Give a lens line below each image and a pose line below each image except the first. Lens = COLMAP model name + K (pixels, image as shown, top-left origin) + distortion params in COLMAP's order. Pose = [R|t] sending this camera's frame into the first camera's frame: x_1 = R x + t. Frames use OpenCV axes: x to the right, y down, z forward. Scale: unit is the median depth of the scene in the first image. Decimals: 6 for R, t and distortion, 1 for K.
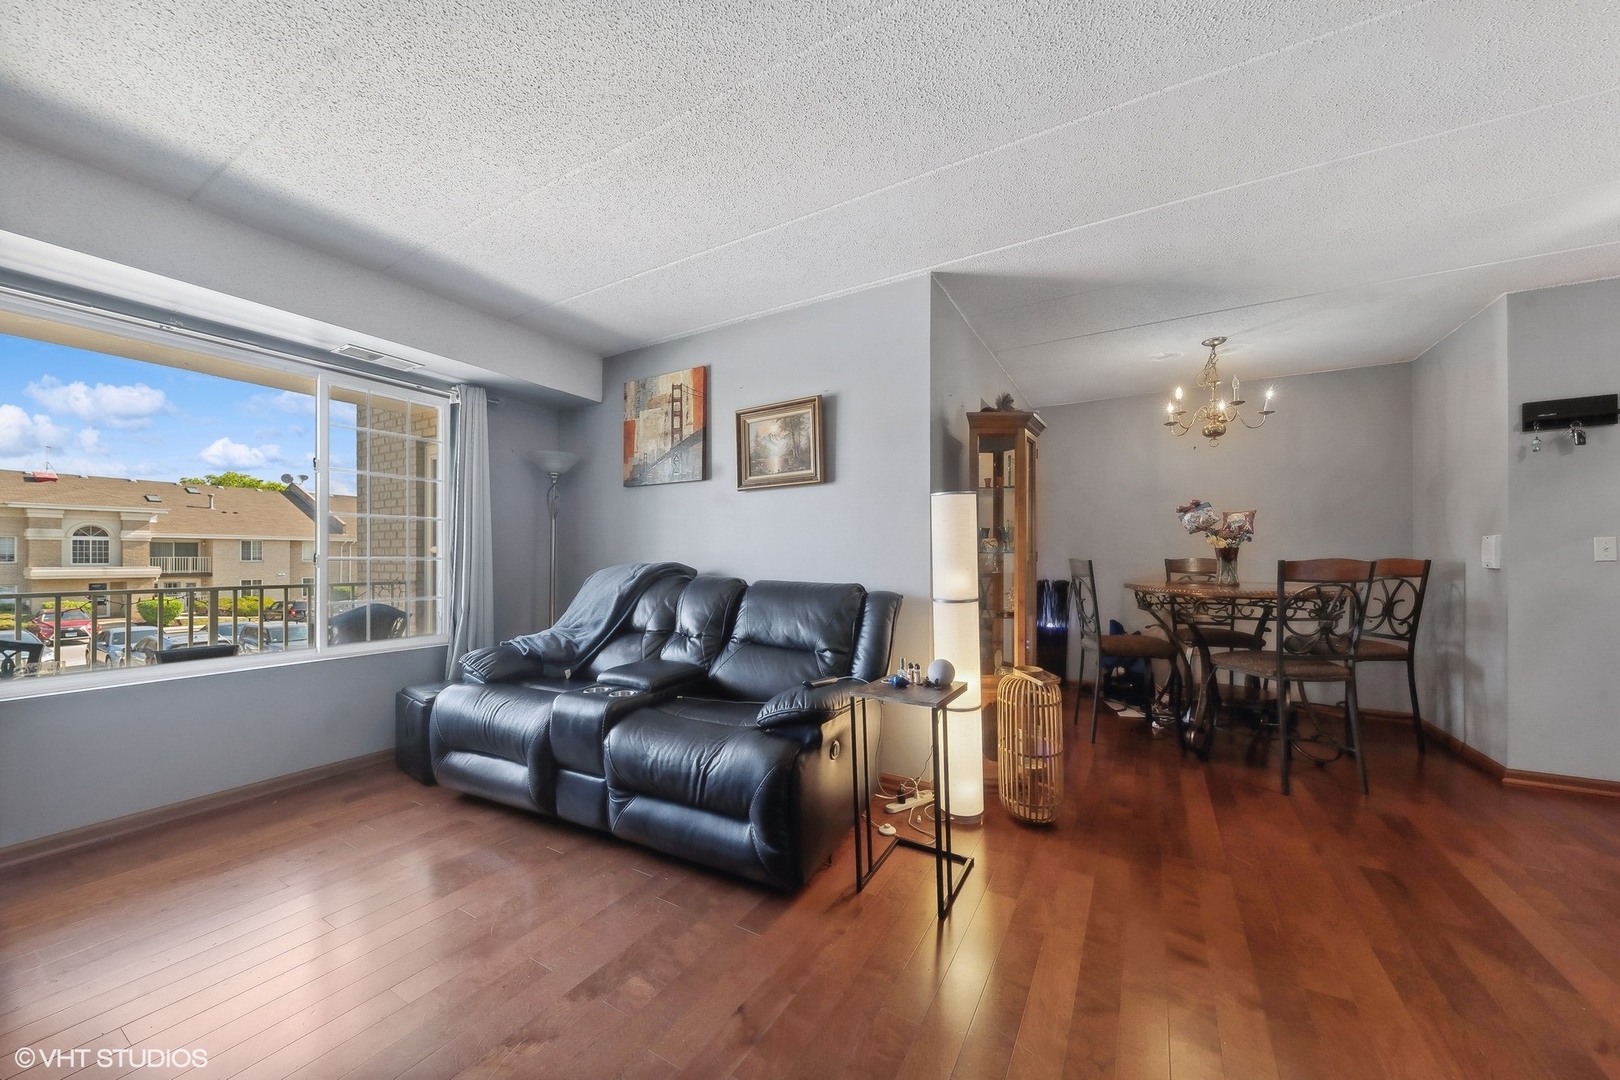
lens RADIAL K [[566.8, 0, 810.6], [0, 566.8, 545.9], [0, 0, 1]] dist [0.015615, -0.008599]
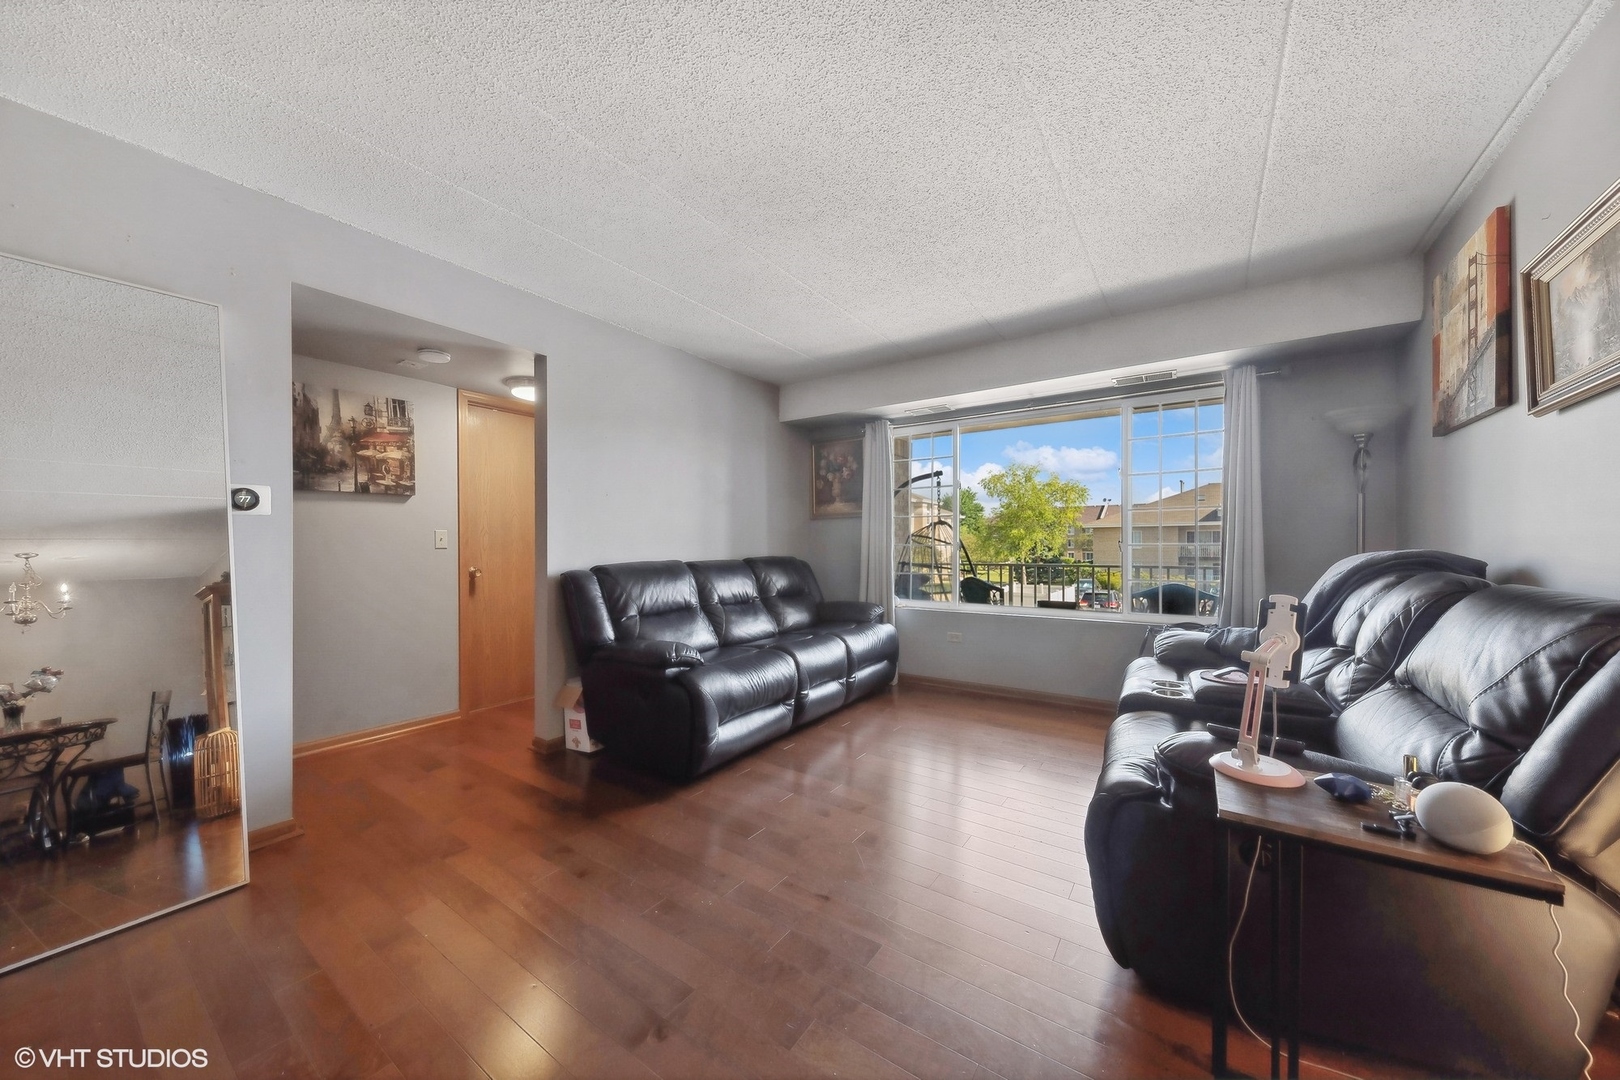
lens RADIAL K [[559.4, 0, 802.0], [0, 559.4, 545.7], [0, 0, 1]] dist [-0.024669, 0.000074]
pose [[-0.086772, -0.000613, -0.996228, 0.443505], [0.025998, 0.999658, -0.002880, 0.008121], [0.995889, -0.026150, -0.086727, 0.369768]]
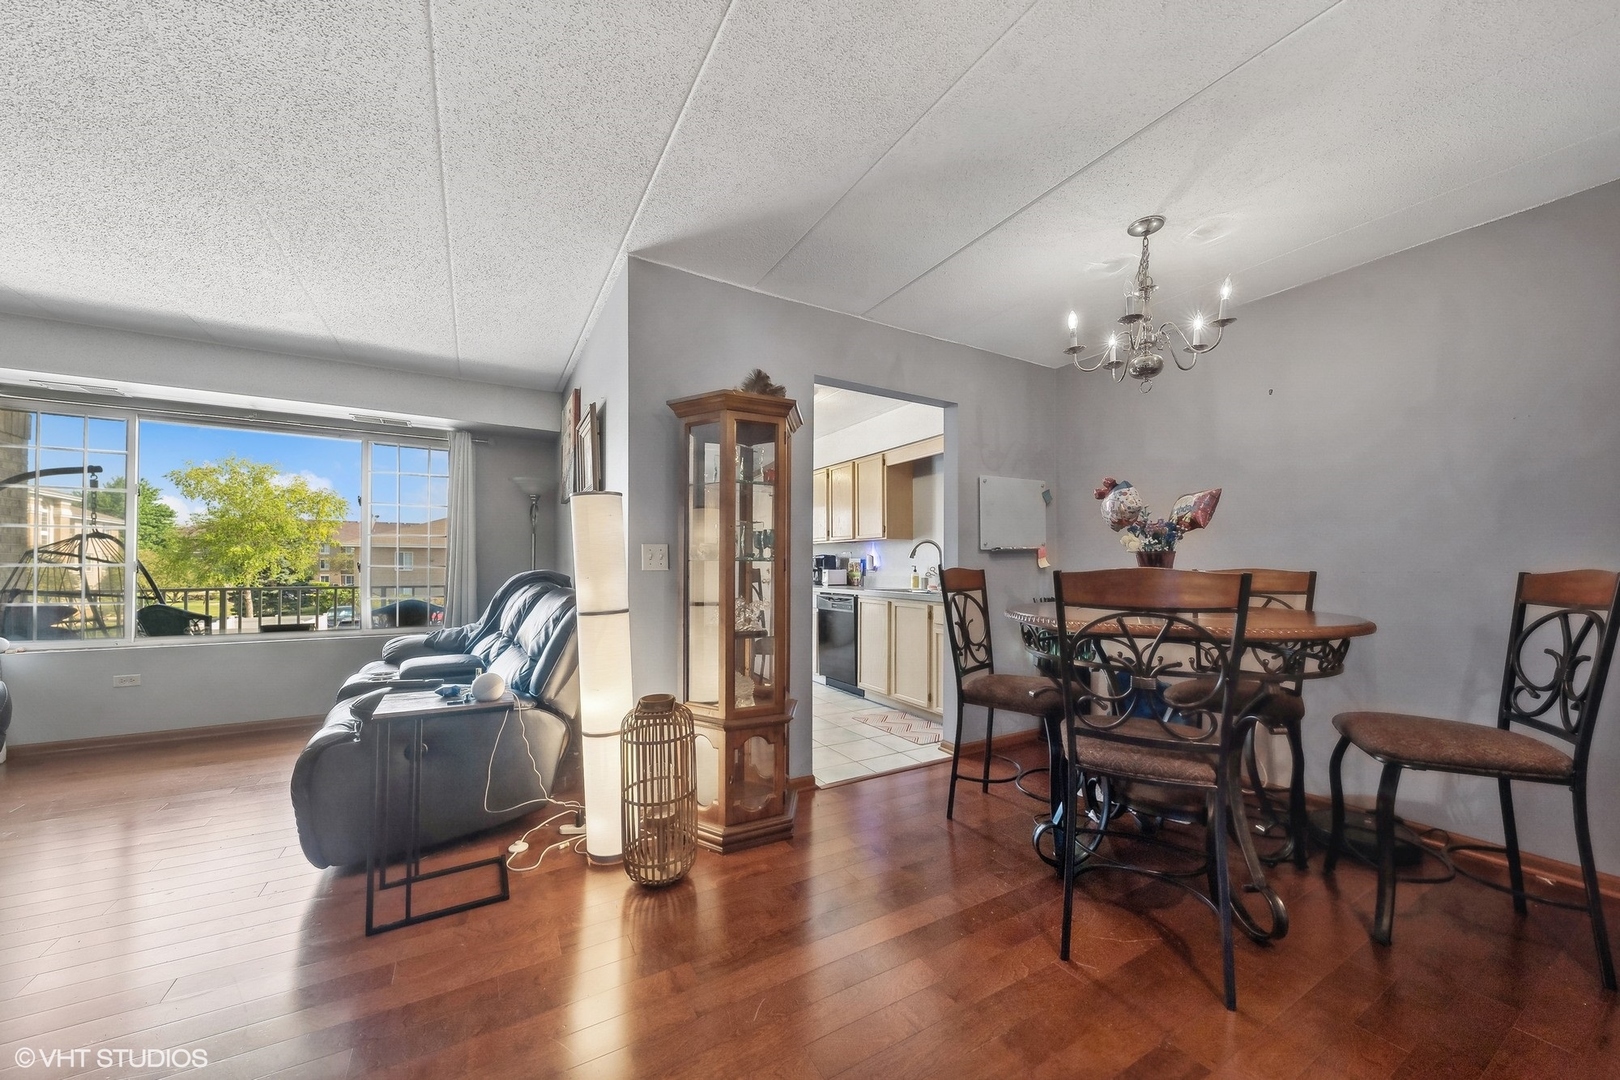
lens RADIAL K [[568.1, 0, 807.2], [0, 568.1, 567.6], [0, 0, 1]] dist [0.000547, -0.000018]
pose [[0.875809, 0.001823, -0.482654, 0.757647], [0.008265, 0.999790, 0.018774, 0.006013], [0.482587, -0.020432, 0.875610, 0.289180]]
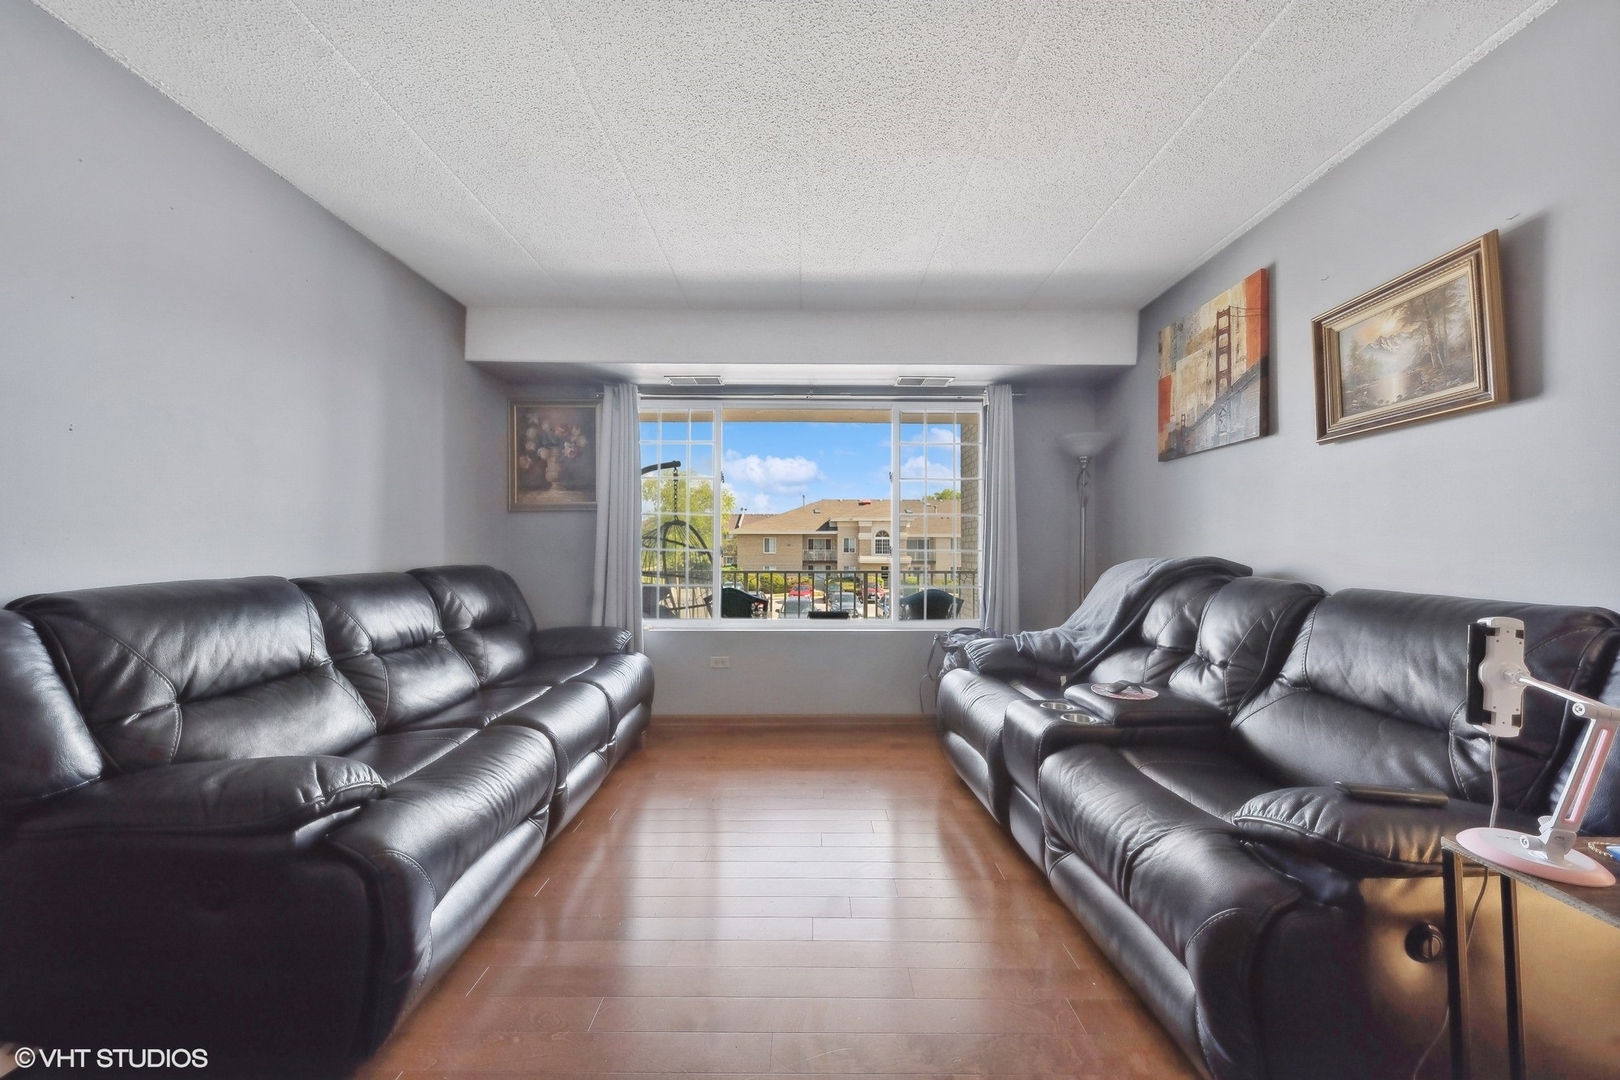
lens RADIAL K [[566.8, 0, 810.6], [0, 566.8, 545.9], [0, 0, 1]] dist [0.015615, -0.008599]
pose [[0.509292, -0.005968, -0.860573, 0.133246], [0.017121, 0.999848, 0.003199, 0.003971], [0.860424, -0.016364, 0.509317, 0.198944]]
